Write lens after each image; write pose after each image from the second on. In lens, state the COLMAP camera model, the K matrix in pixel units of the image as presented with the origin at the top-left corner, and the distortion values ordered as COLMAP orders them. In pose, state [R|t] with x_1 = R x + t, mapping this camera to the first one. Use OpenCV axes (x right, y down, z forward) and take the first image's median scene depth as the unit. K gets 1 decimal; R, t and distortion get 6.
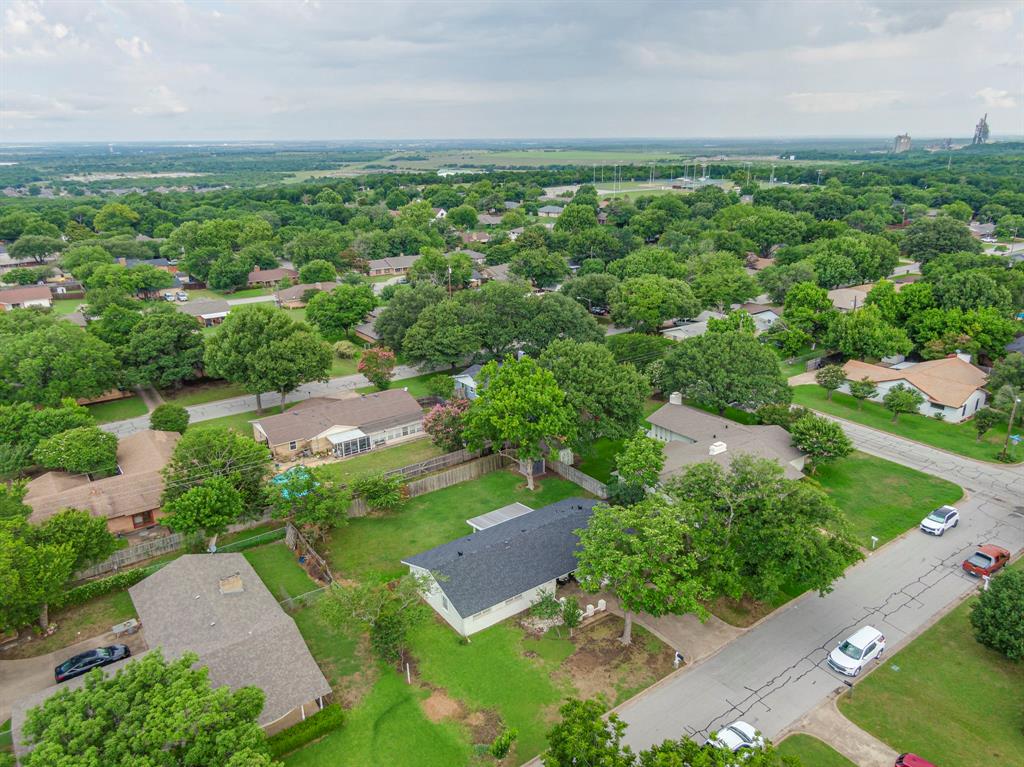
lens RADIAL K [[731.6, 0, 512.2], [0, 731.6, 387.5], [0, 0, 1]] dist [0.028160, -0.032699]
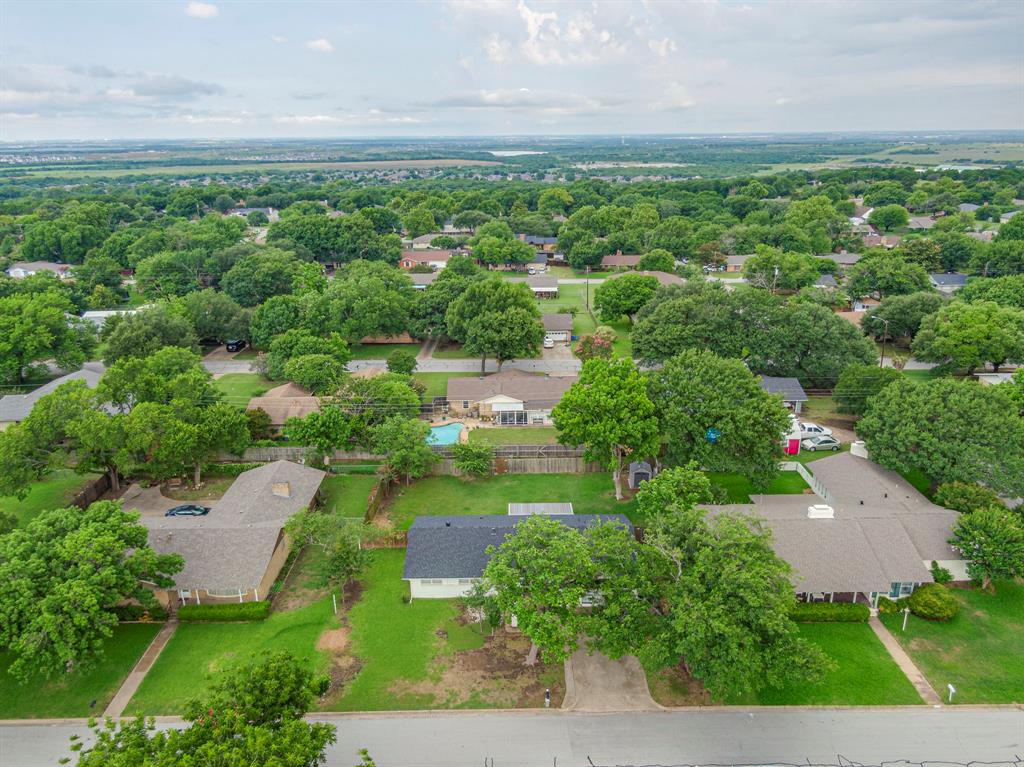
lens RADIAL K [[731.6, 0, 510.3], [0, 731.6, 382.5], [0, 0, 1]] dist [0.028160, -0.032699]
pose [[0.804695, 0.190593, -0.562264, 0.177130], [-0.188589, 0.980077, 0.062317, -0.017104], [0.562939, 0.055890, 0.824607, 0.056930]]
